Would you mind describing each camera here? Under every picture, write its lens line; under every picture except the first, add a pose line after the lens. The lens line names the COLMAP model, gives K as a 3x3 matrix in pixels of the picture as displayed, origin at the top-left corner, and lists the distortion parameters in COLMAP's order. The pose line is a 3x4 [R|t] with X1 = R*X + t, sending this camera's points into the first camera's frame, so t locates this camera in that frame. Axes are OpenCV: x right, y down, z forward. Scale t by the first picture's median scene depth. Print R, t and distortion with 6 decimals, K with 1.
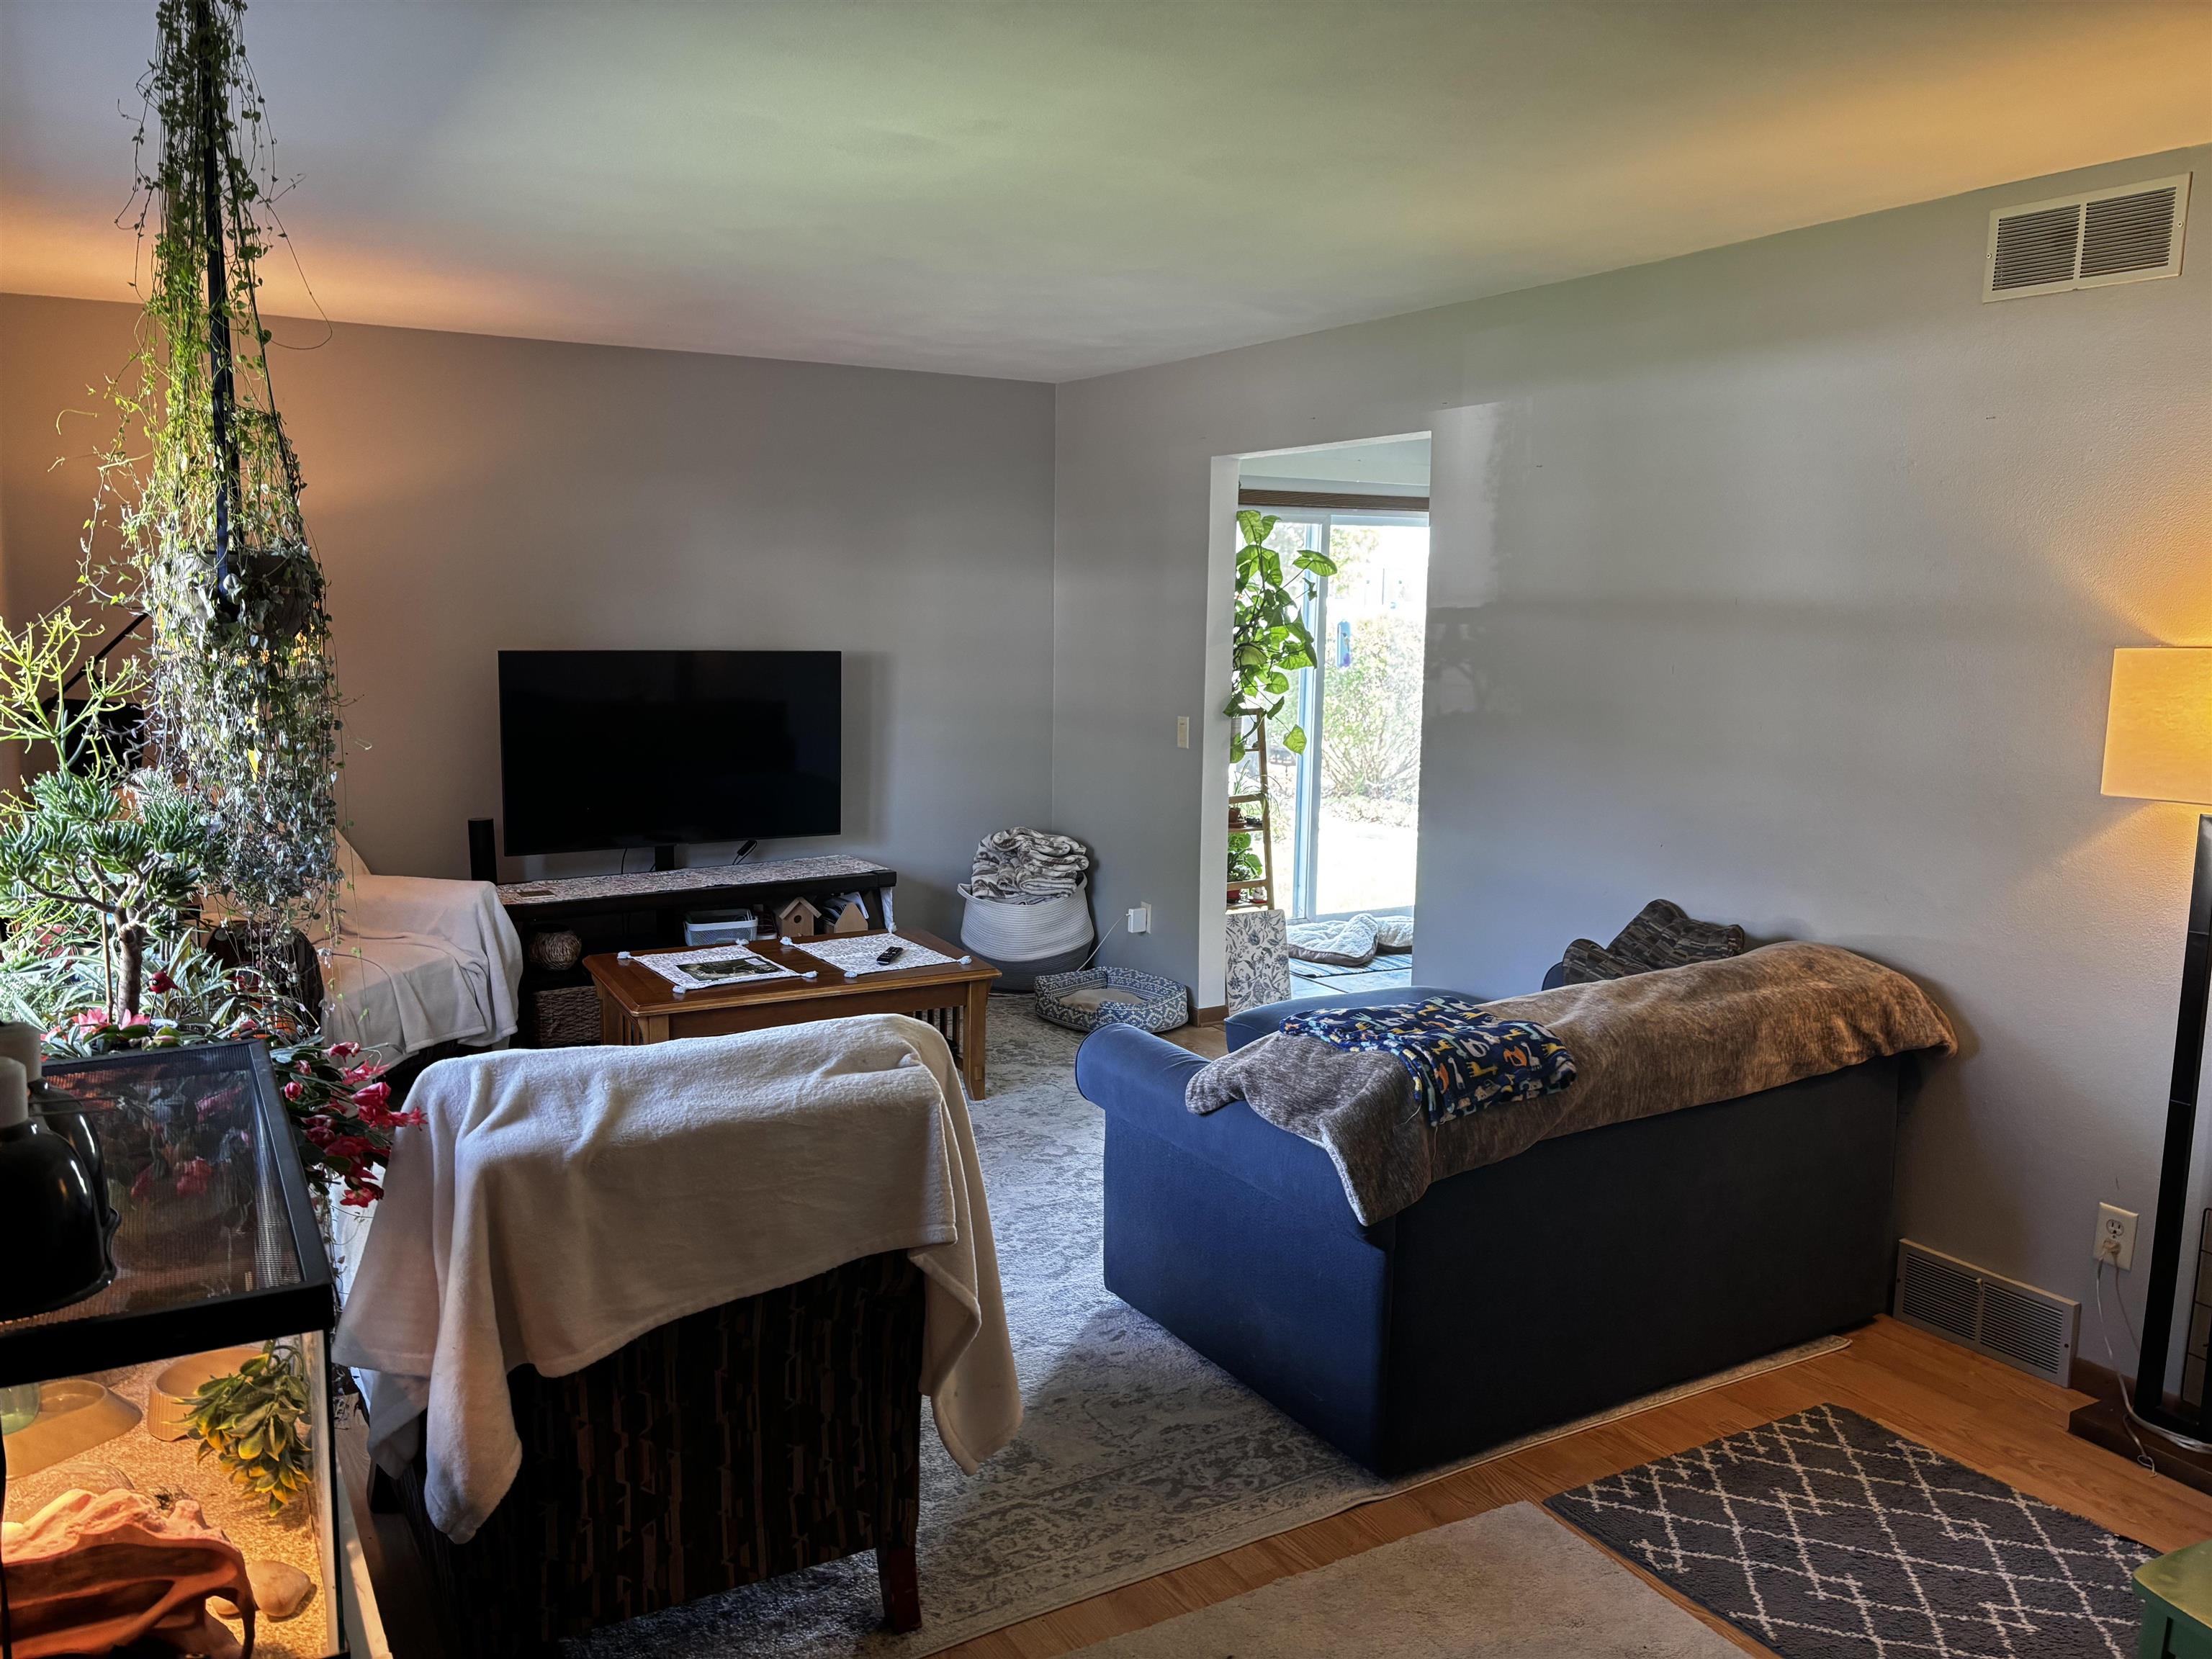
lens RADIAL K [[1672.2, 0, 1109.1], [0, 1672.2, 853.8], [0, 0, 1]] dist [0.074465, -0.066772]
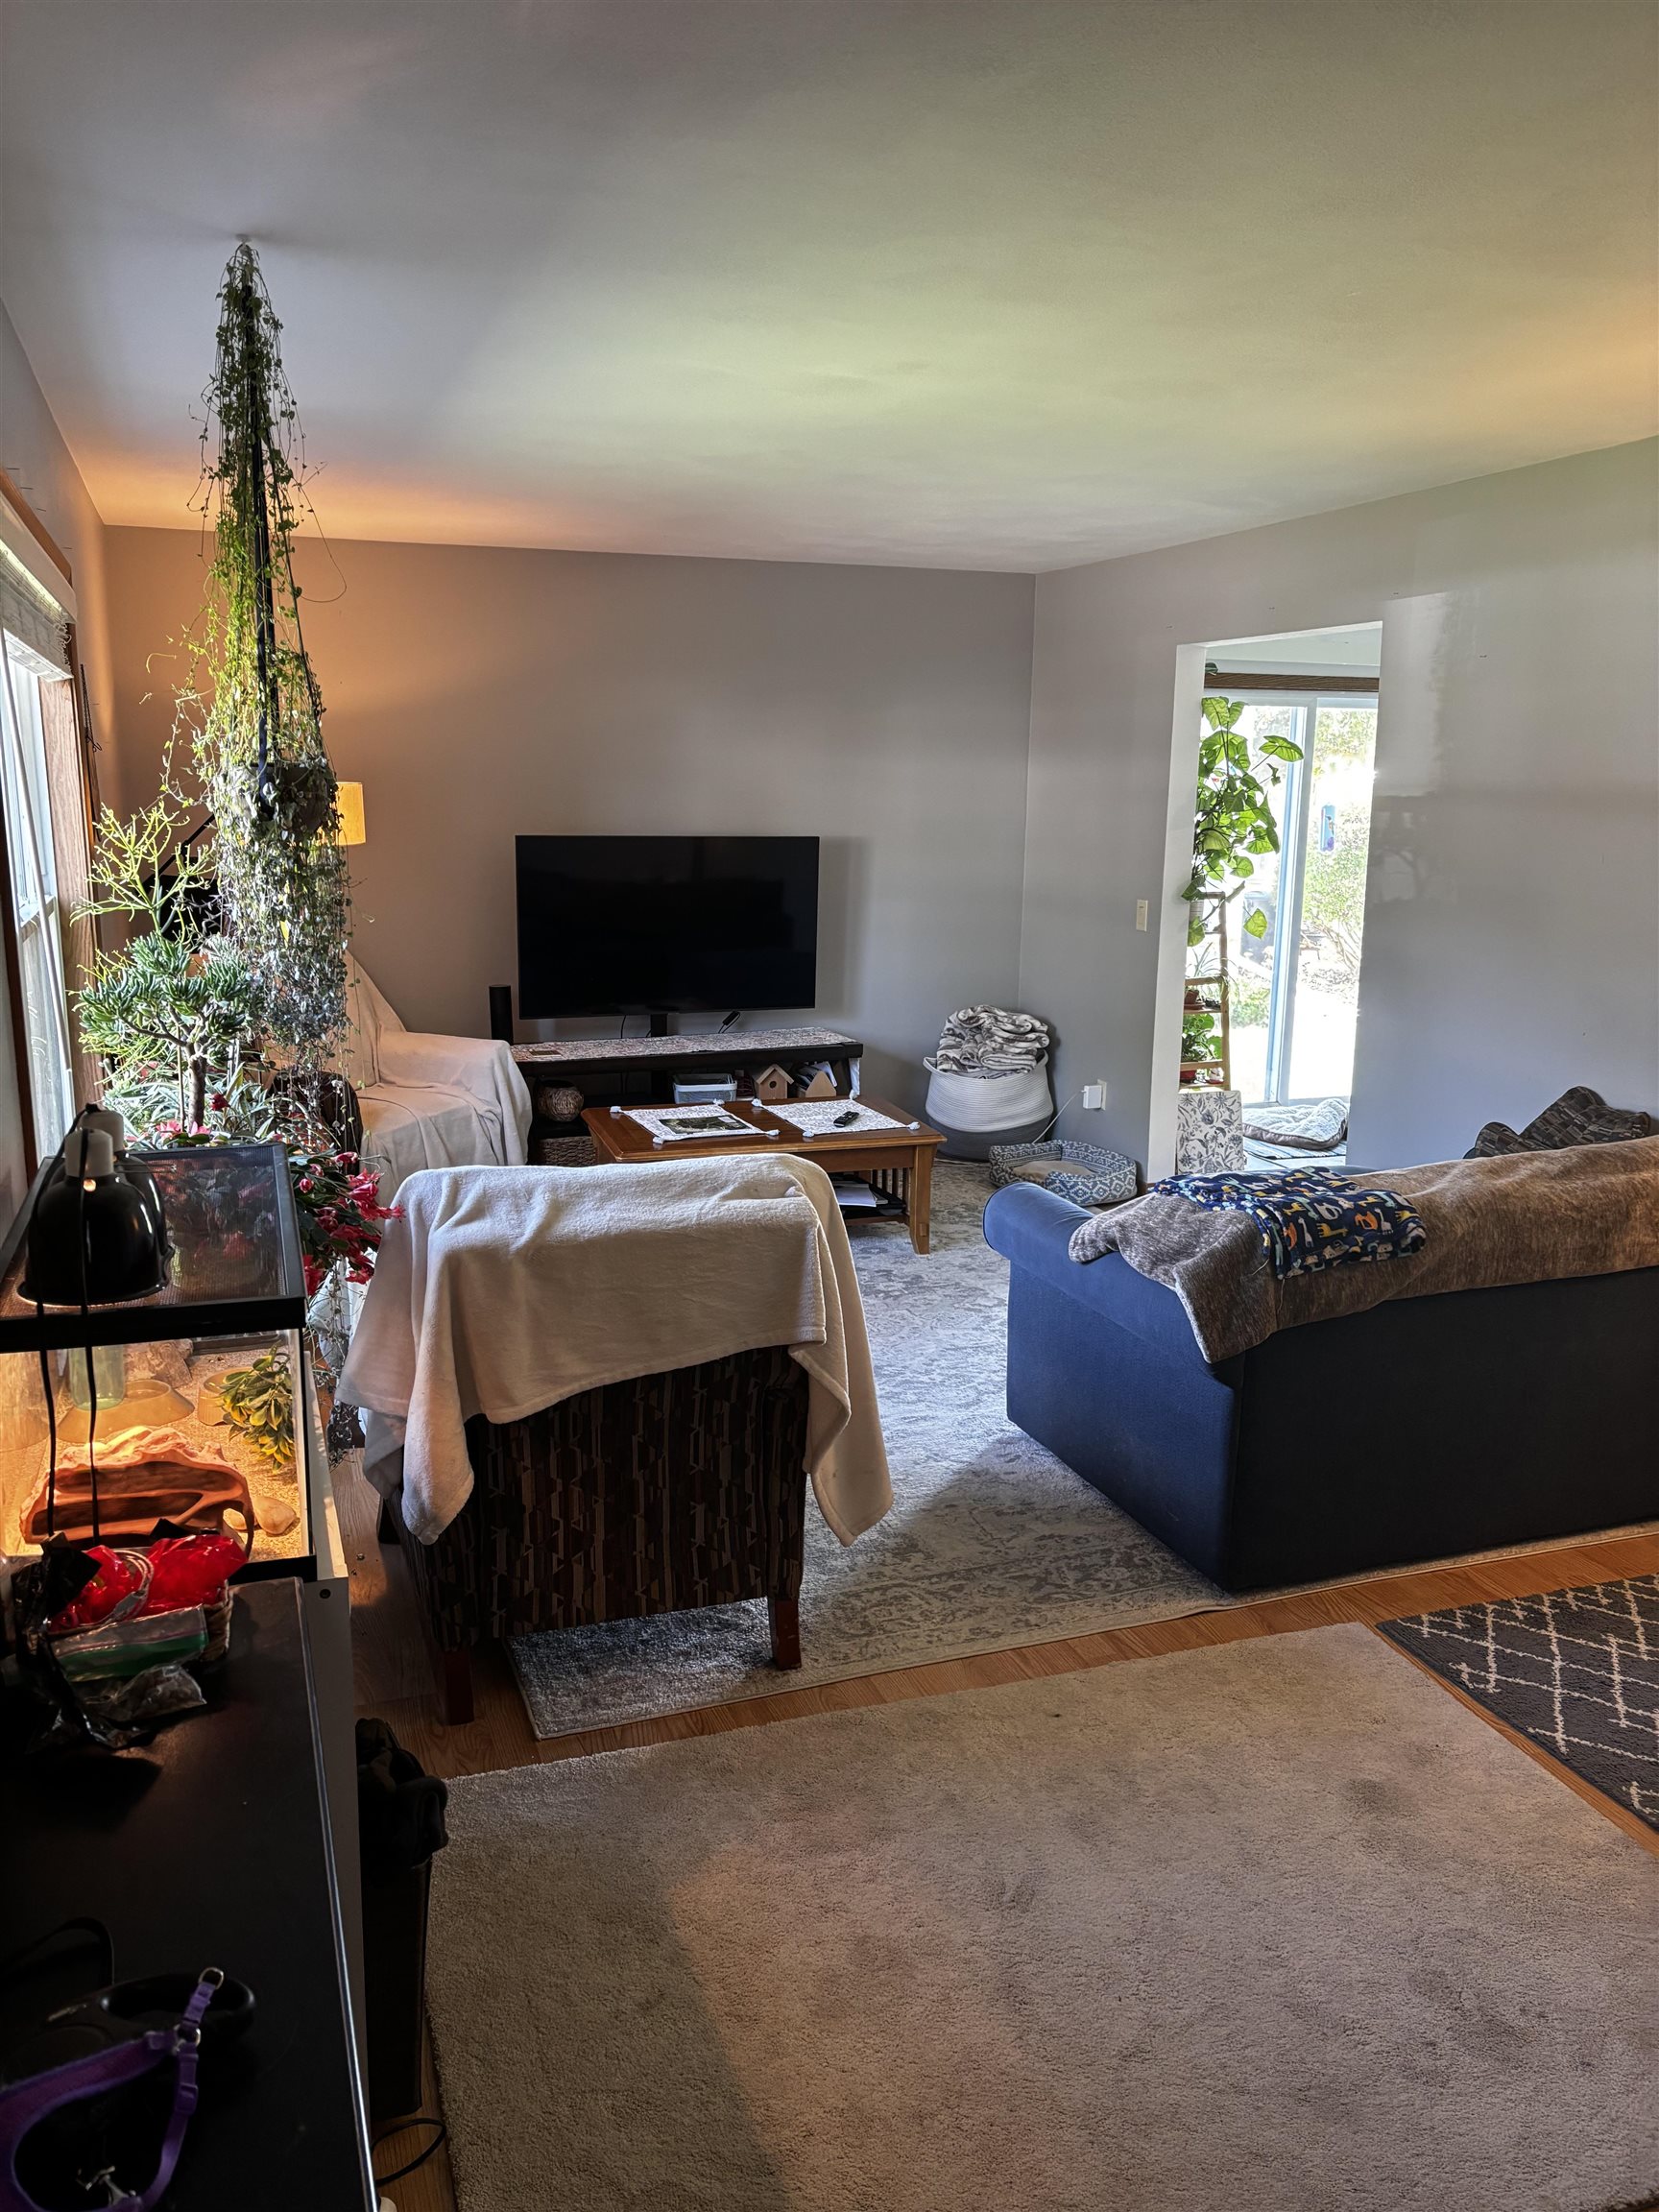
lens RADIAL K [[1672.2, 0, 829.5], [0, 1672.2, 1106.0], [0, 0, 1]] dist [0.074465, -0.066772]
pose [[0.983661, 0.033552, -0.176874, 0.096709], [-0.026017, 0.998659, 0.044753, 0.007600], [0.178139, -0.039420, 0.983215, -0.135160]]
